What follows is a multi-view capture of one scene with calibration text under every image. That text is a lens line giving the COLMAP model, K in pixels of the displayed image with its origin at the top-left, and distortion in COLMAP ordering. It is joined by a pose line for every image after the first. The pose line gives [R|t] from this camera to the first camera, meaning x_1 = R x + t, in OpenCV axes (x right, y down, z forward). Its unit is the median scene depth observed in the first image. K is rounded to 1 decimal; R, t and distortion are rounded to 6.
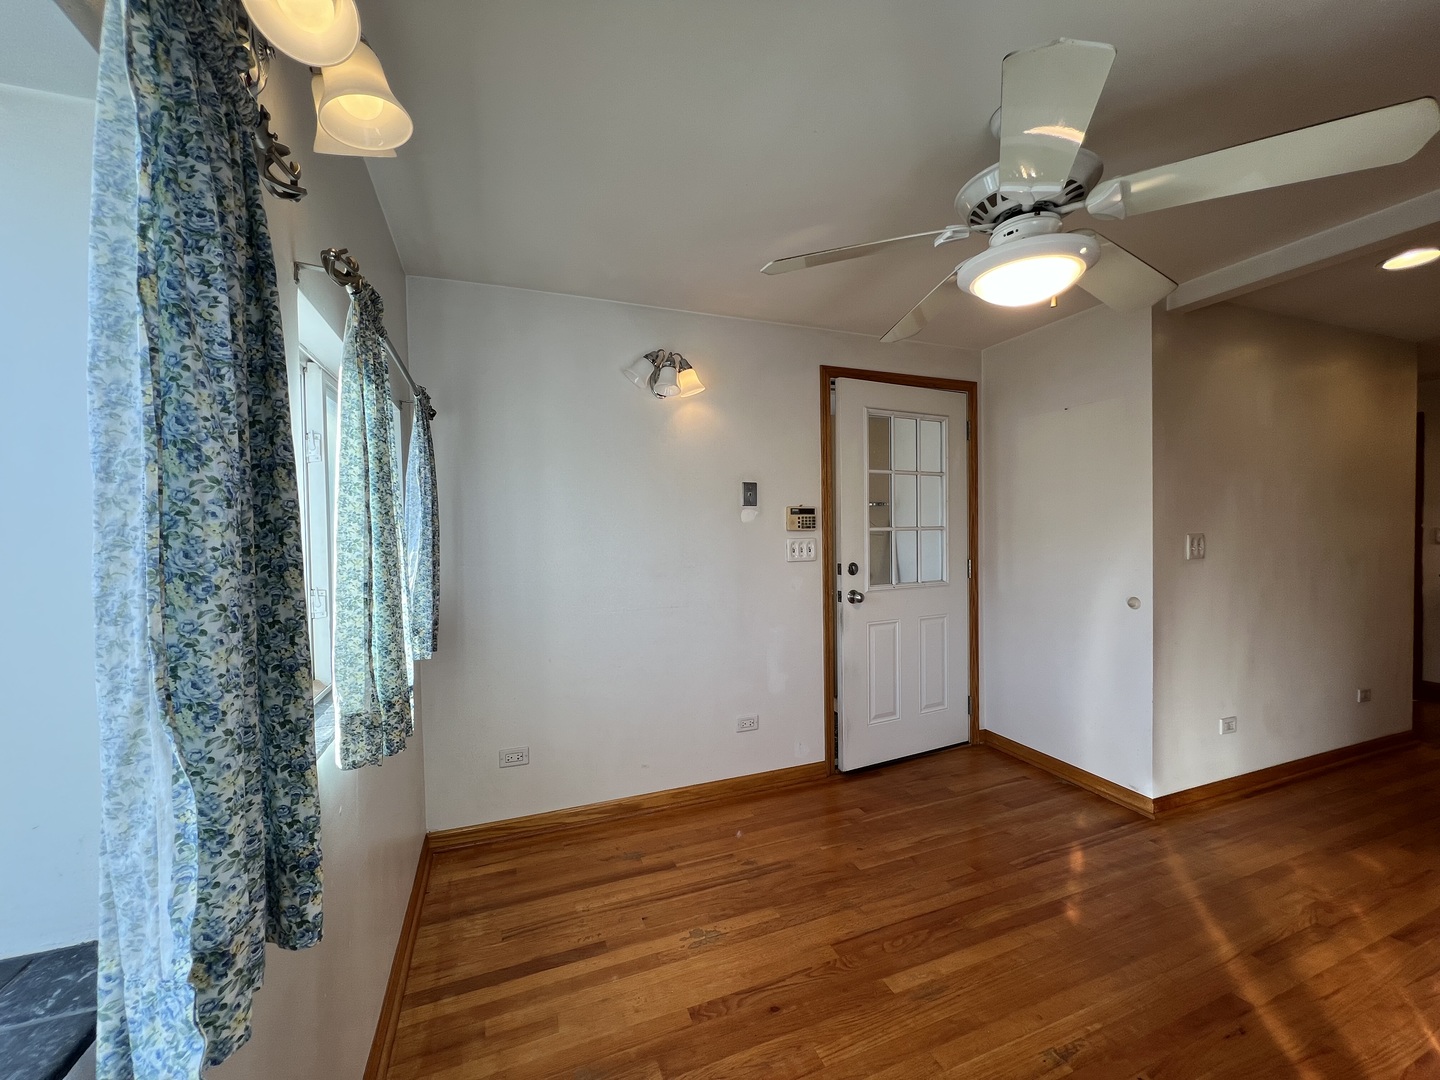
lens RADIAL K [[572.2, 0, 721.1], [0, 572.2, 540.9], [0, 0, 1]] dist [-0.000196, 0.000169]
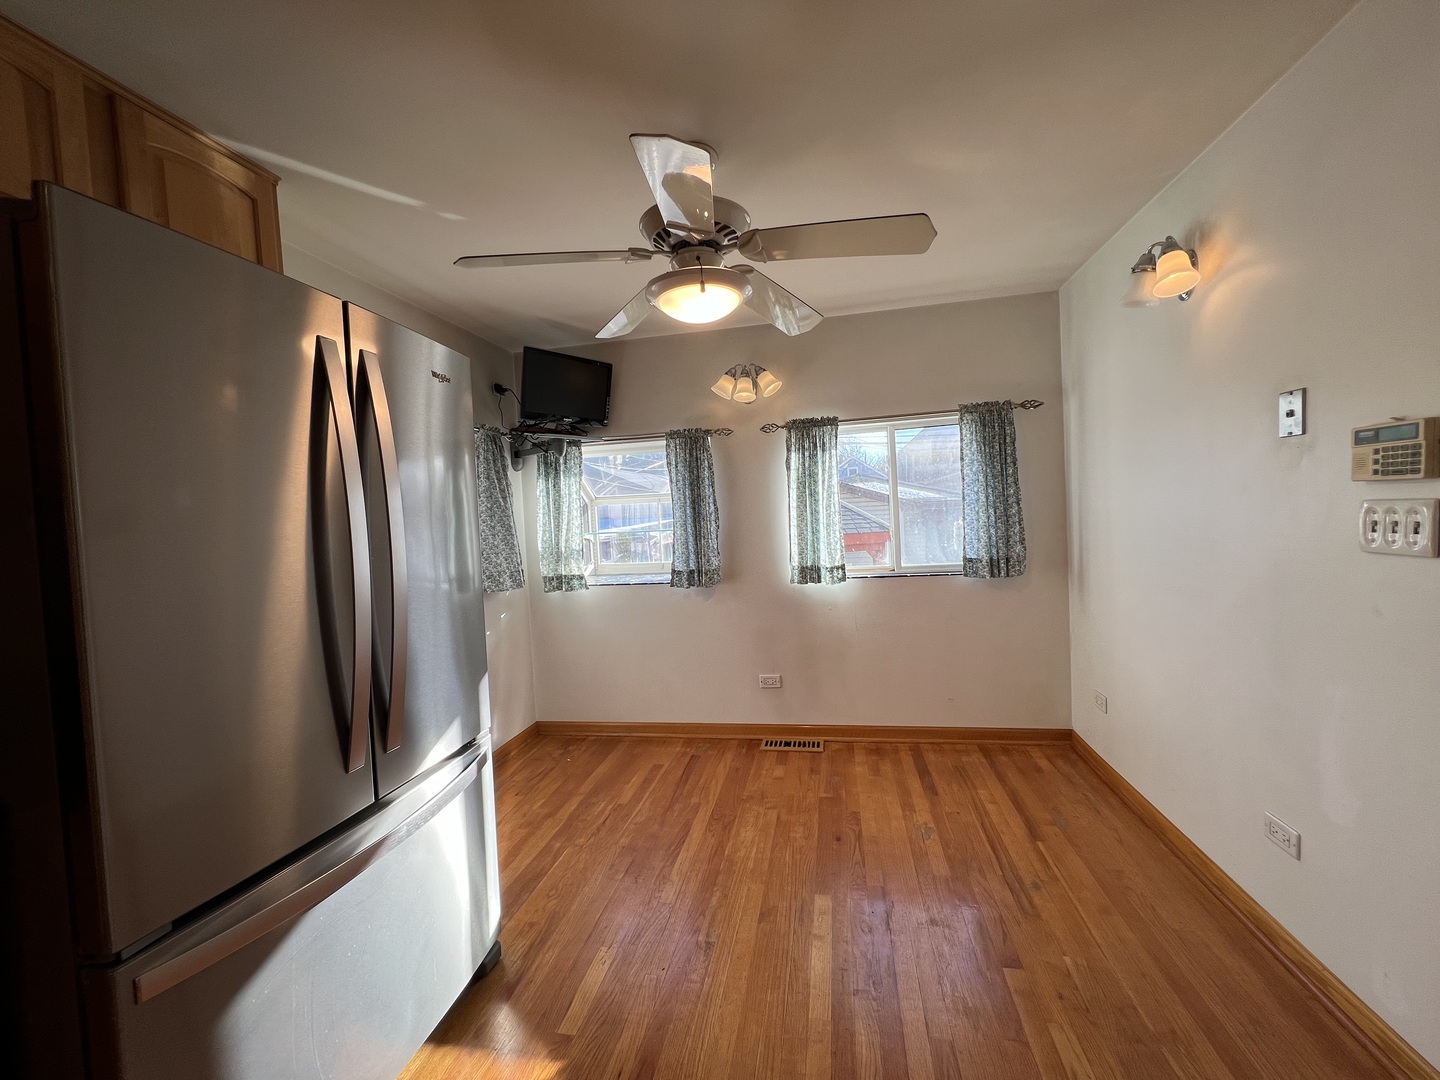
lens RADIAL K [[572.2, 0, 721.1], [0, 572.2, 540.9], [0, 0, 1]] dist [-0.000196, 0.000169]
pose [[-0.529011, 0.083948, -0.844453, 1.064432], [0.043048, 0.996469, 0.072093, -0.035740], [0.847522, 0.001786, -0.530757, 1.146865]]
